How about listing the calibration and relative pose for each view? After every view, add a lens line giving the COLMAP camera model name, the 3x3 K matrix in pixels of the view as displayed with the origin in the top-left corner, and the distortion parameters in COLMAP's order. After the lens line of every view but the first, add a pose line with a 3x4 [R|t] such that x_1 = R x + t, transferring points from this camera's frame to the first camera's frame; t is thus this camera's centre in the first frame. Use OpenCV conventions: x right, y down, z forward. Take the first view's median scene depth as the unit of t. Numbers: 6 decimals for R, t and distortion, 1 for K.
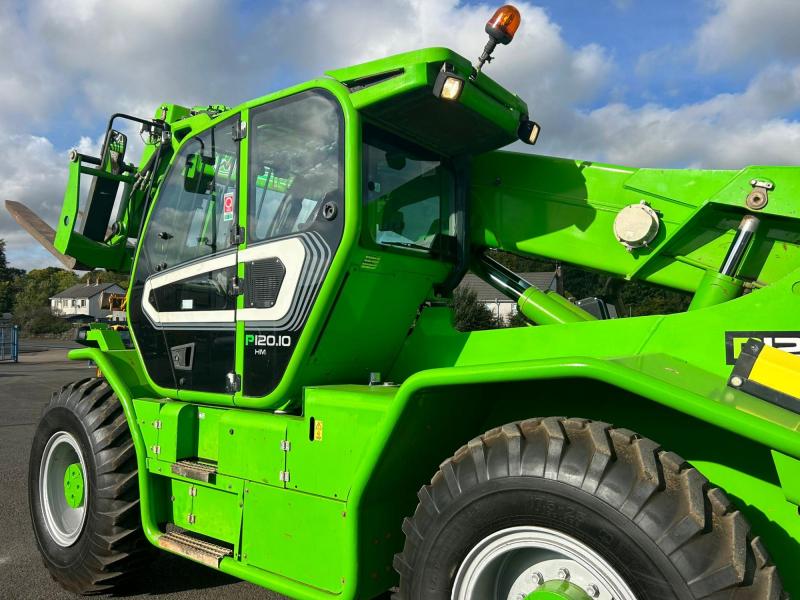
lens RADIAL K [[606.9, 0, 406.3], [0, 606.9, 301.5], [0, 0, 1]] dist [0.061873, -0.080389]
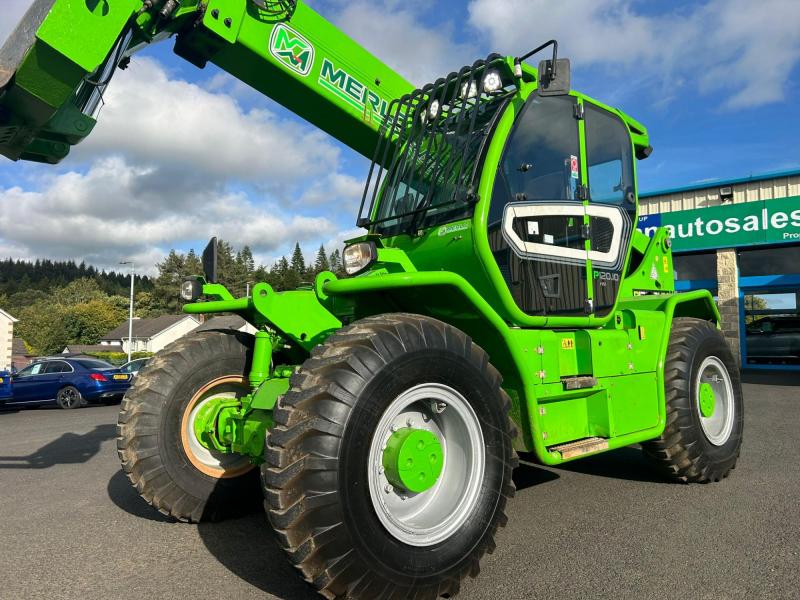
lens RADIAL K [[606.9, 0, 393.5], [0, 606.9, 301.9], [0, 0, 1]] dist [0.061873, -0.080389]
pose [[0.199808, 0.056800, 0.978187, -1.602306], [-0.016844, 0.998370, -0.054531, 0.197086], [-0.979690, -0.005581, 0.200439, 1.138230]]
